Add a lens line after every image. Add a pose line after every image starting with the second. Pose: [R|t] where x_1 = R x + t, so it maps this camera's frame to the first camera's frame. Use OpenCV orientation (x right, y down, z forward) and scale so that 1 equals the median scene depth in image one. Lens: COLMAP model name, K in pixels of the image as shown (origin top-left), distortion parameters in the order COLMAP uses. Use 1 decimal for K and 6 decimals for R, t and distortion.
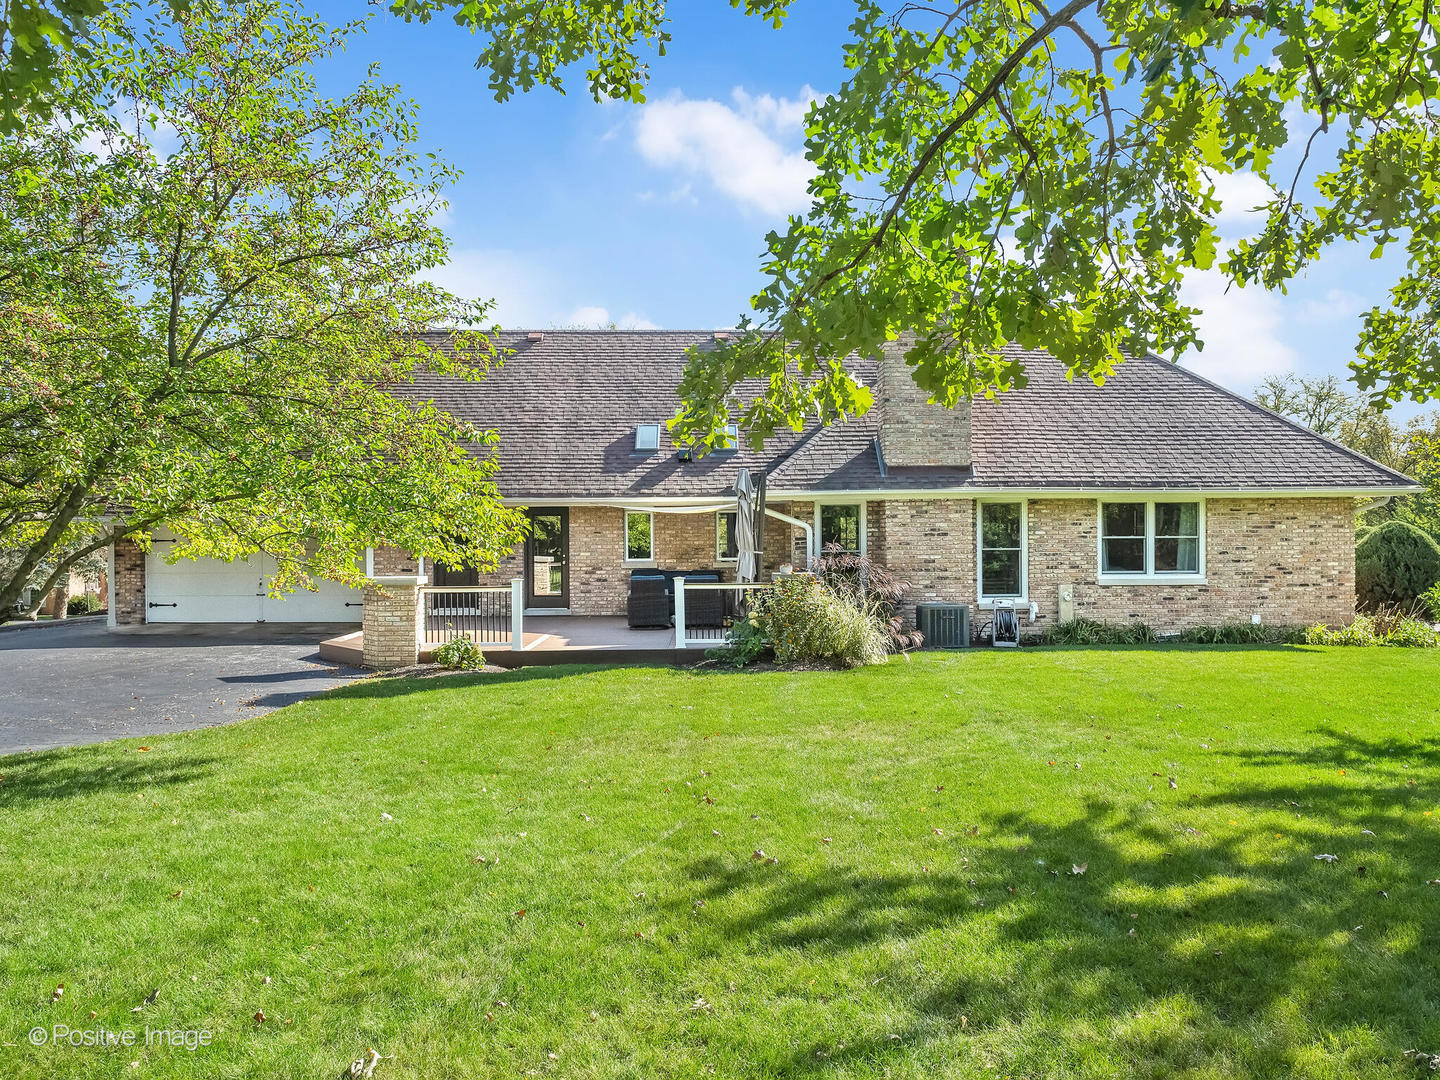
lens RADIAL K [[1010.9, 0, 720.0], [0, 1010.9, 540.0], [0, 0, 1]] dist [0.002443, -0.001056]
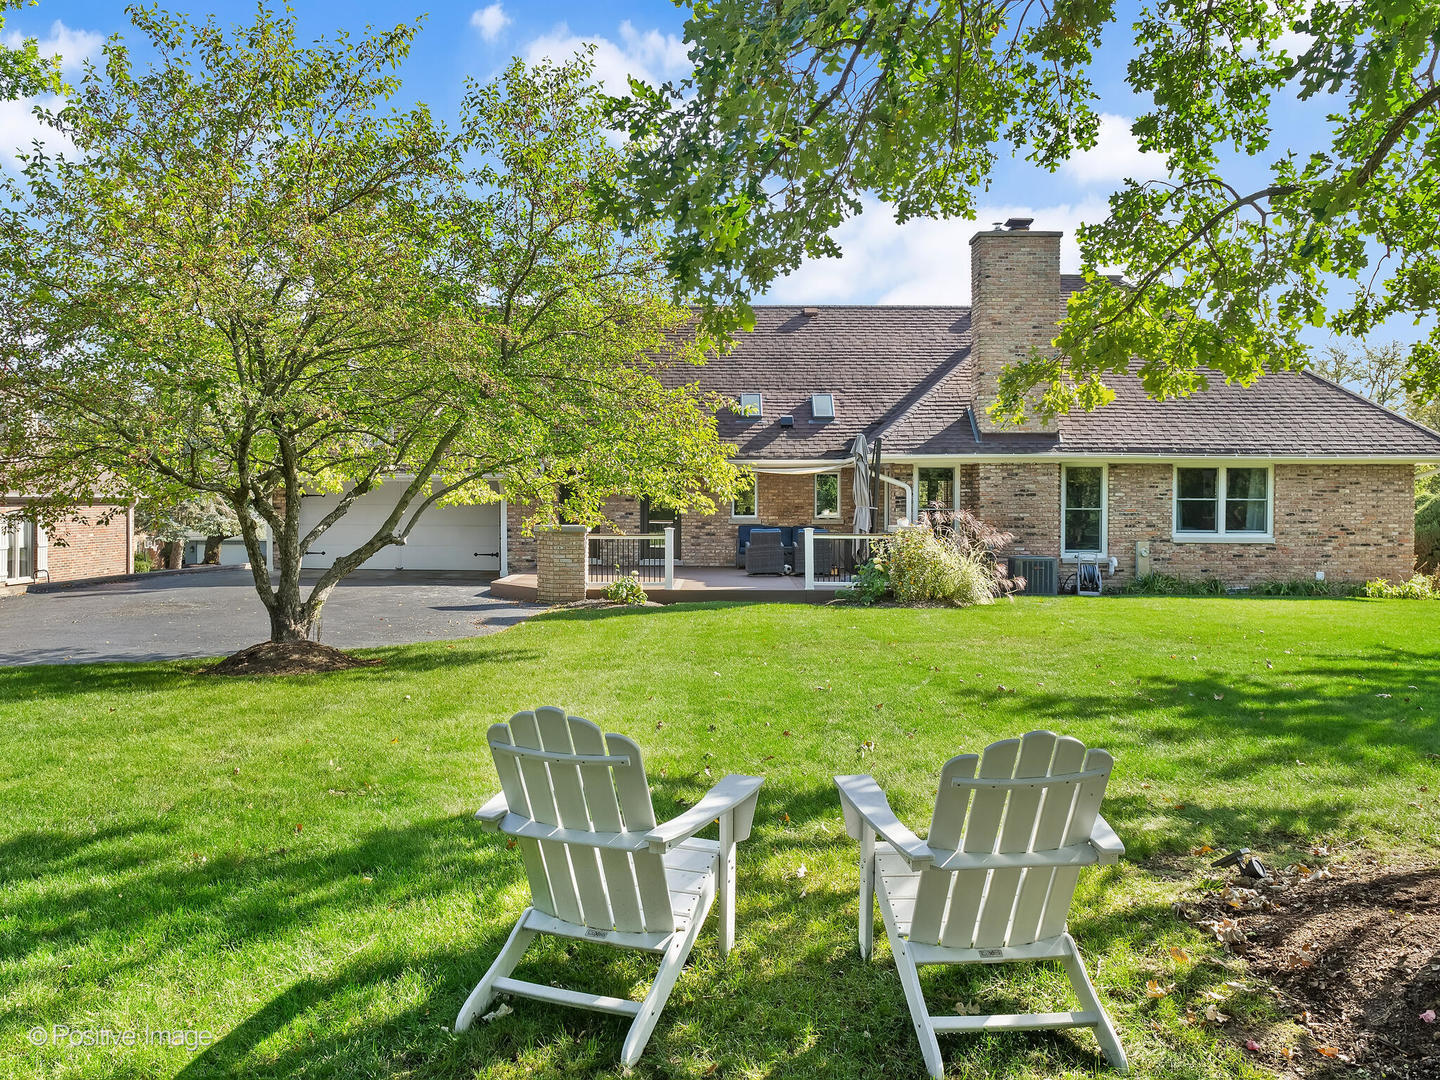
lens RADIAL K [[999.2, 0, 717.6], [0, 999.2, 516.3], [0, 0, 1]] dist [-0.000318, -0.000202]
pose [[0.998640, 0.010733, -0.051022, -0.086564], [-0.010112, 0.999872, 0.012426, 0.010014], [0.051149, -0.011893, 0.998620, -0.146064]]
